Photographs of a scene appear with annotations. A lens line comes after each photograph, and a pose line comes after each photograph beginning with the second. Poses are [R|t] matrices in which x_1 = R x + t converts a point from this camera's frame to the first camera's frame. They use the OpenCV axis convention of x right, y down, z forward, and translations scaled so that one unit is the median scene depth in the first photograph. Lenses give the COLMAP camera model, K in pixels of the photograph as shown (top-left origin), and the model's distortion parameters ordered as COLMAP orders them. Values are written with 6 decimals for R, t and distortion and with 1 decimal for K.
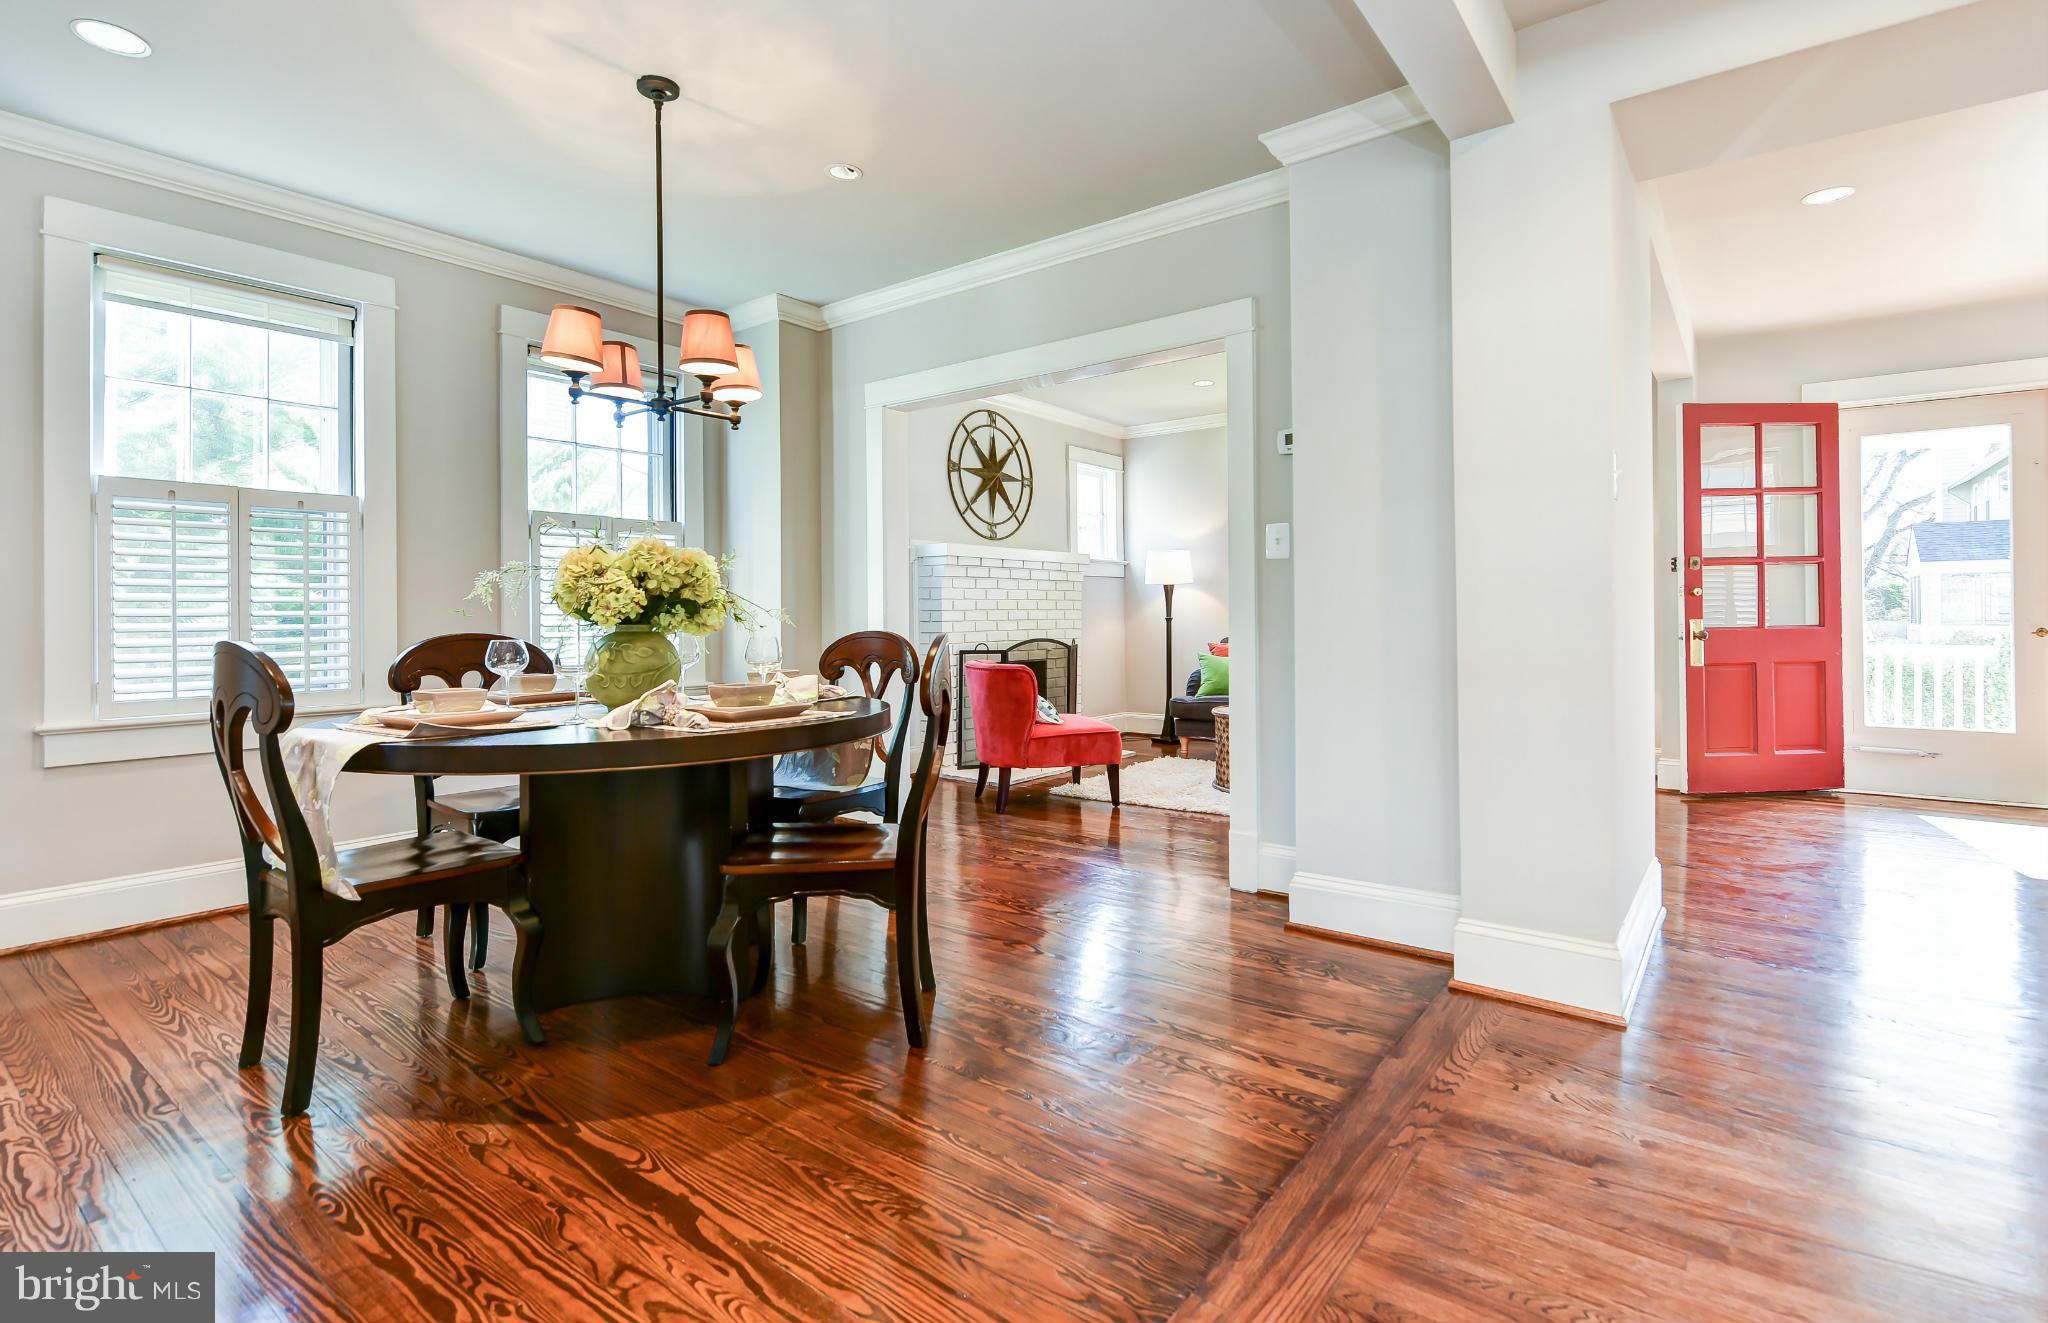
lens RADIAL K [[970.3, 0, 1054.4], [0, 970.3, 628.5], [0, 0, 1]] dist [-0.001213, -0.001164]
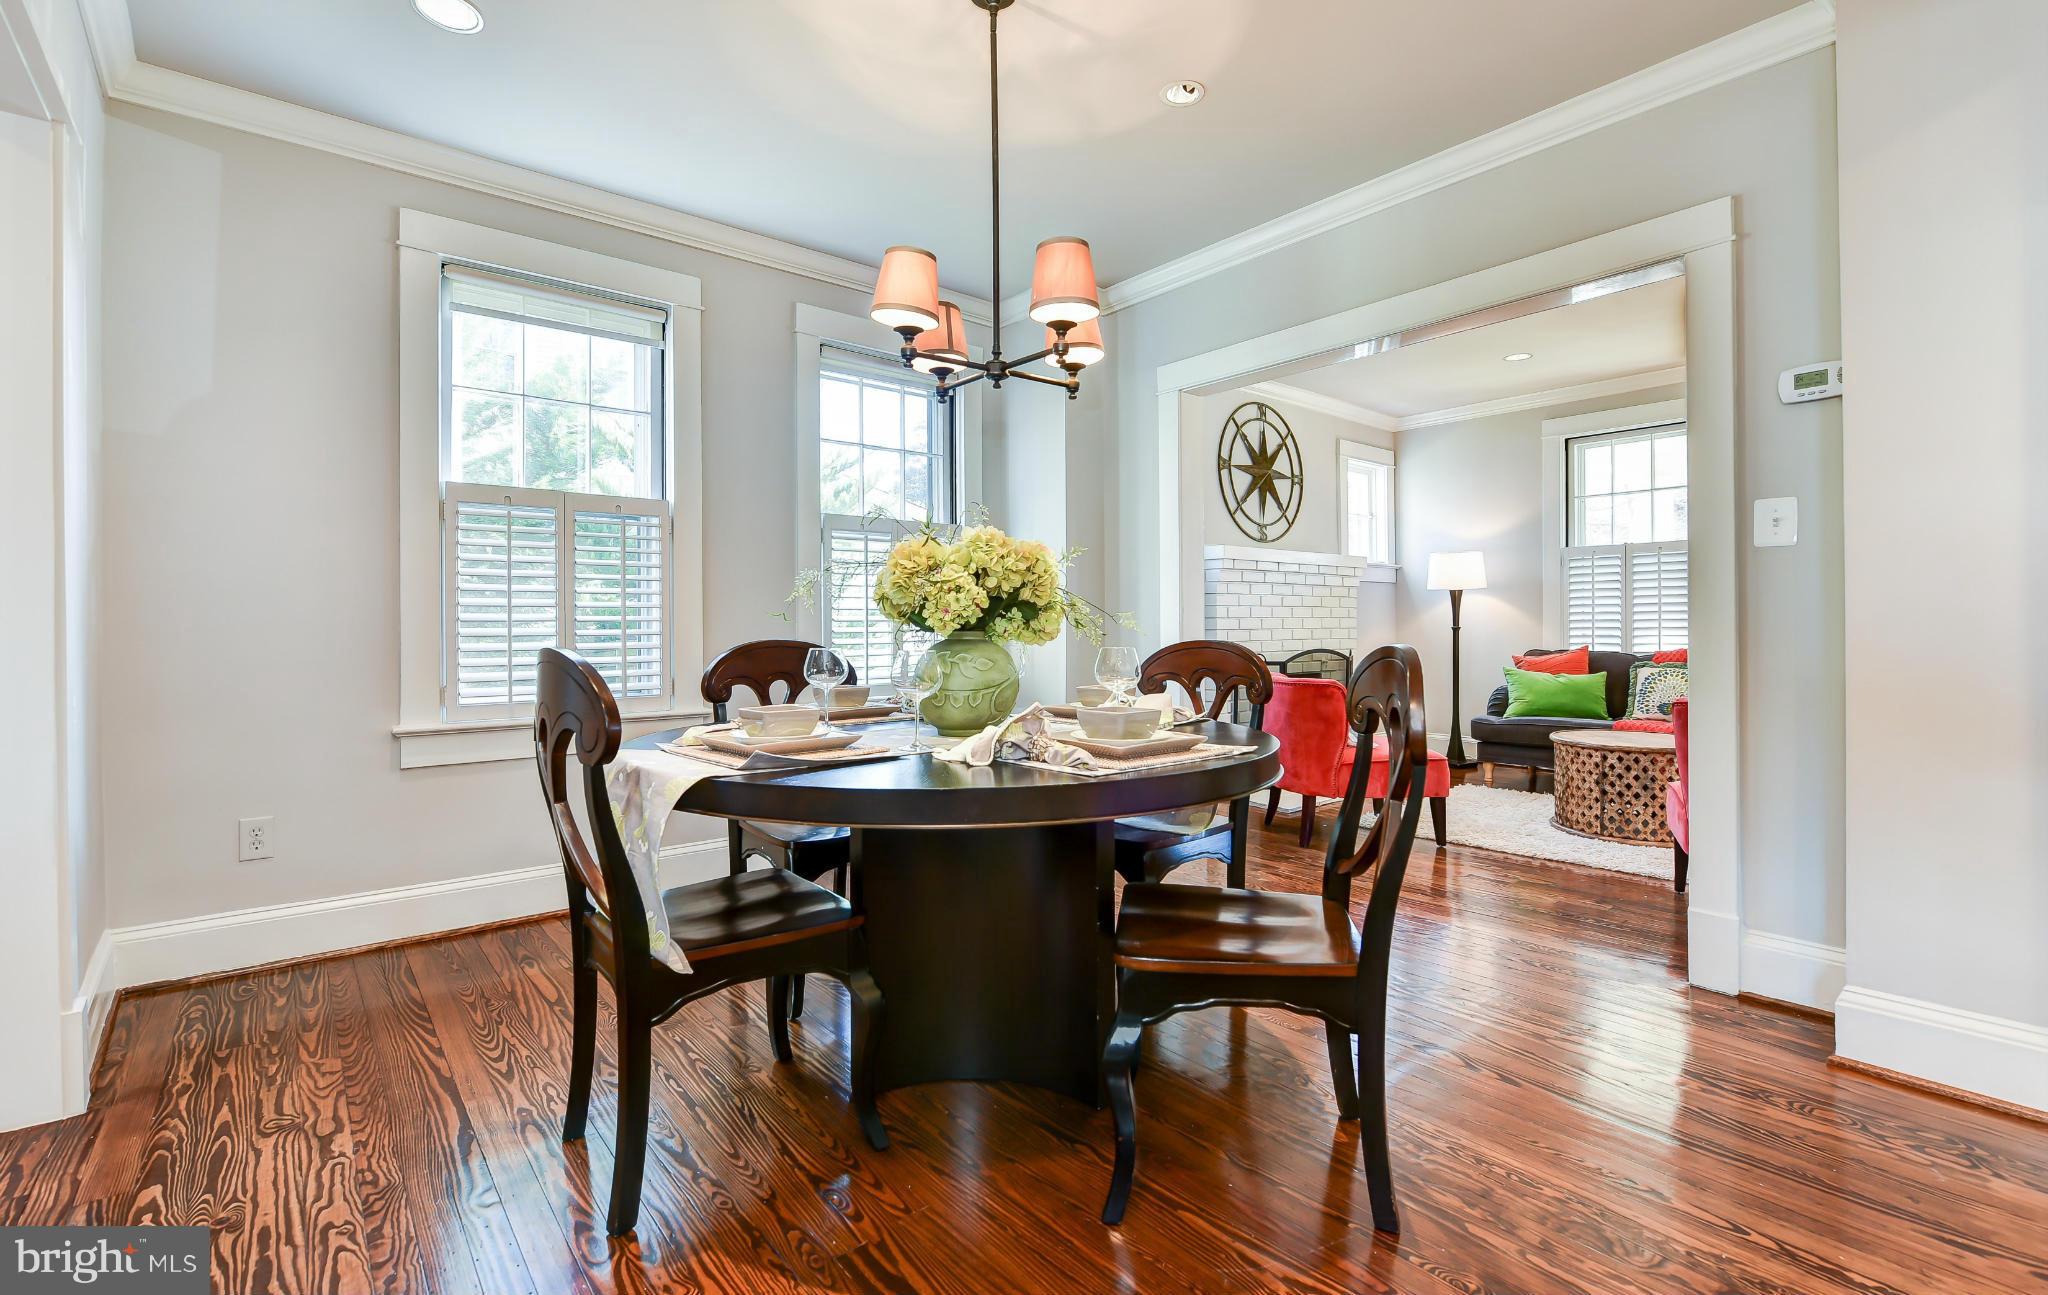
lens RADIAL K [[908.6, 0, 1024.0], [0, 908.6, 647.5], [0, 0, 1]] dist [-0.002055, -0.000353]
pose [[0.972765, 0.008673, -0.231631, -0.154669], [-0.006022, 0.999908, 0.012151, 0.000255], [0.231715, -0.010425, 0.972728, 0.187098]]
